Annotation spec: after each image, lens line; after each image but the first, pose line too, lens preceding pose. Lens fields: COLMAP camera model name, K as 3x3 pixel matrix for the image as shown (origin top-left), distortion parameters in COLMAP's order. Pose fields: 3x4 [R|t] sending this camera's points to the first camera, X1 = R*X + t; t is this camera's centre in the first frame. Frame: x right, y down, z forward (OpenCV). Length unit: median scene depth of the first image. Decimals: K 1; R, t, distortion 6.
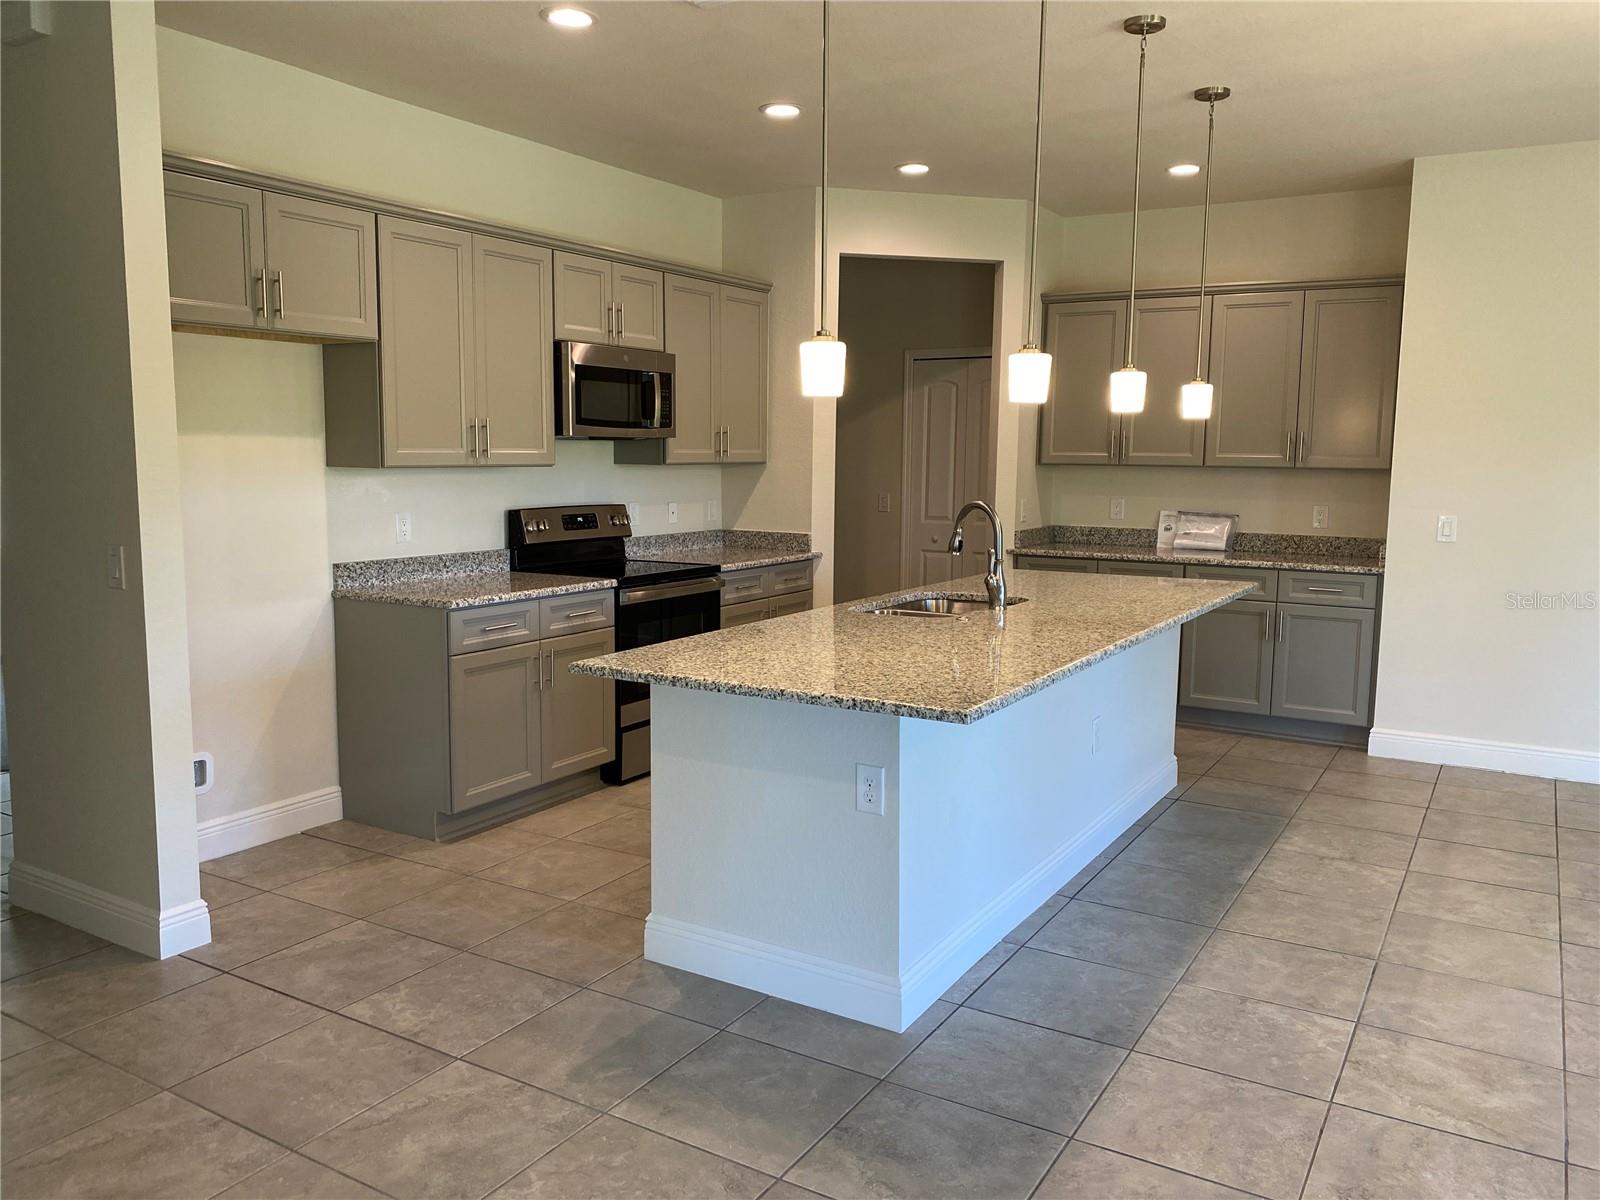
lens RADIAL K [[1217.7, 0, 798.9], [0, 1217.7, 602.9], [0, 0, 1]] dist [0.028096, -0.008862]
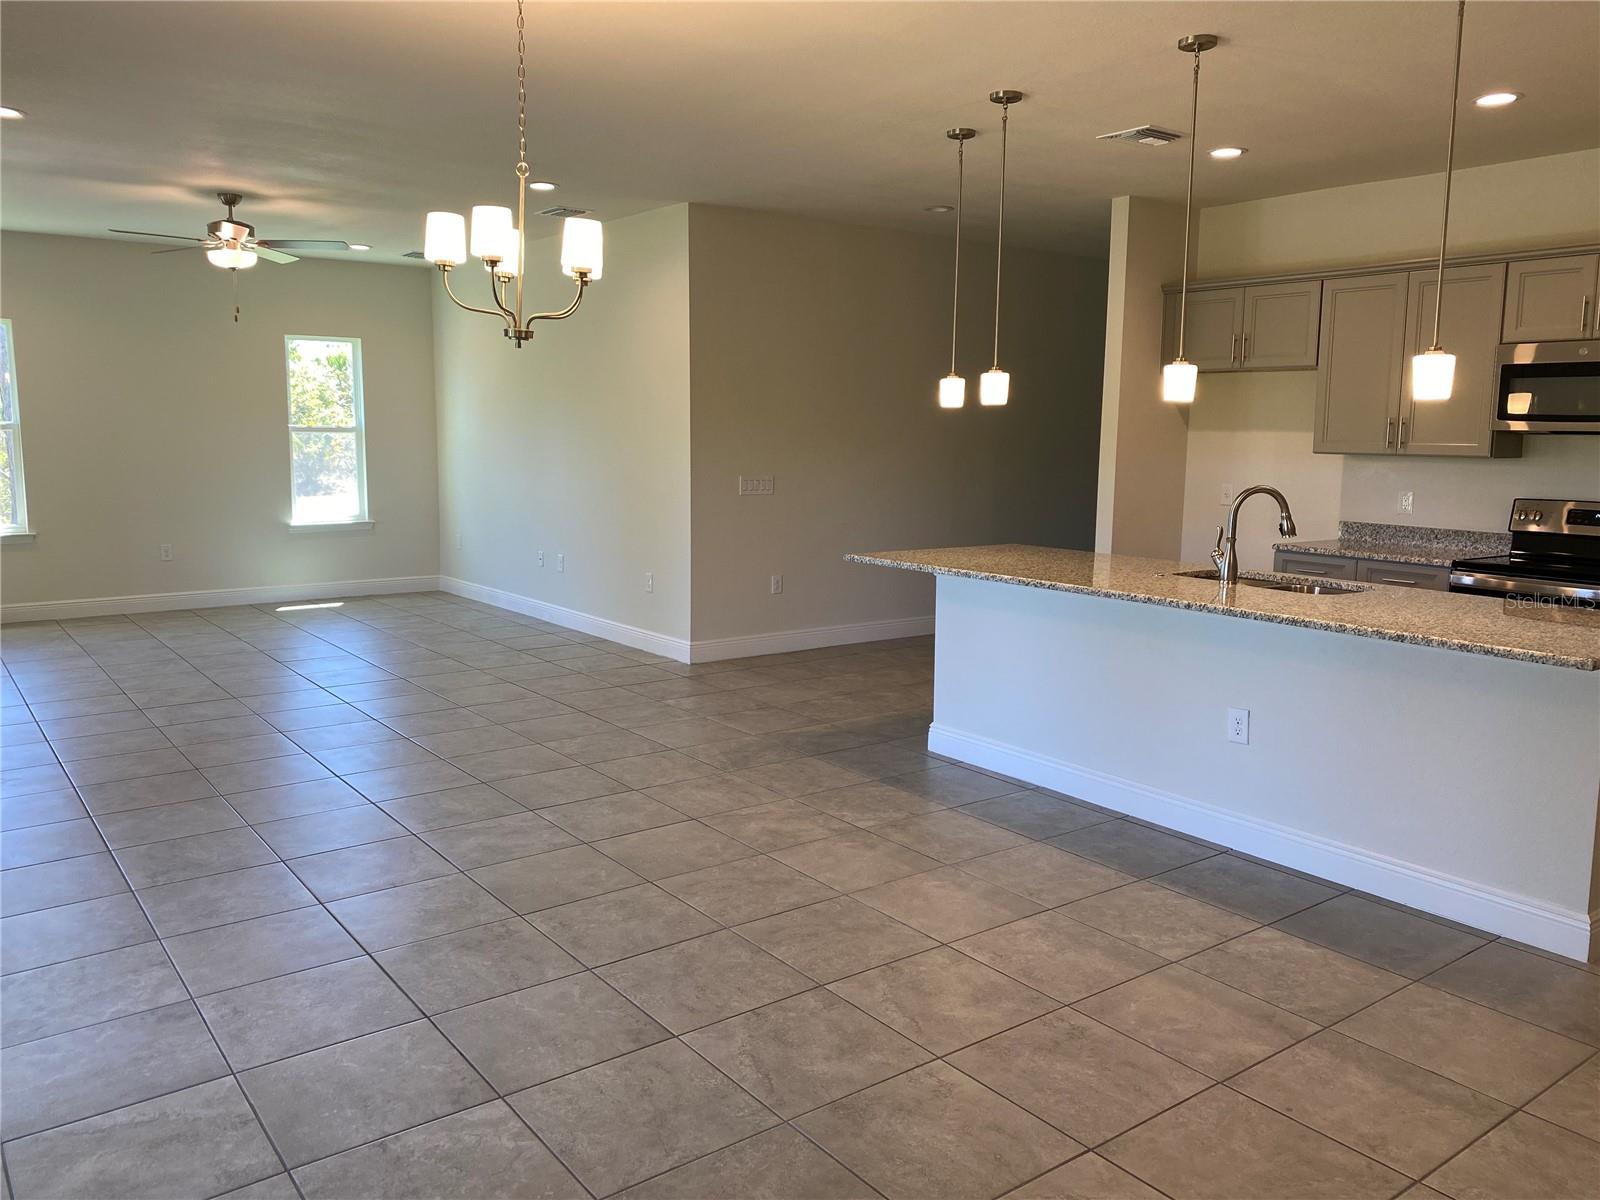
lens RADIAL K [[1217.7, 0, 799.8], [0, 1217.7, 594.9], [0, 0, 1]] dist [0.028096, -0.008862]
pose [[-0.376885, 0.108234, -0.919915, 1.405150], [-0.141476, 0.974770, 0.172650, -0.124463], [0.915392, 0.195216, -0.352064, 1.105759]]
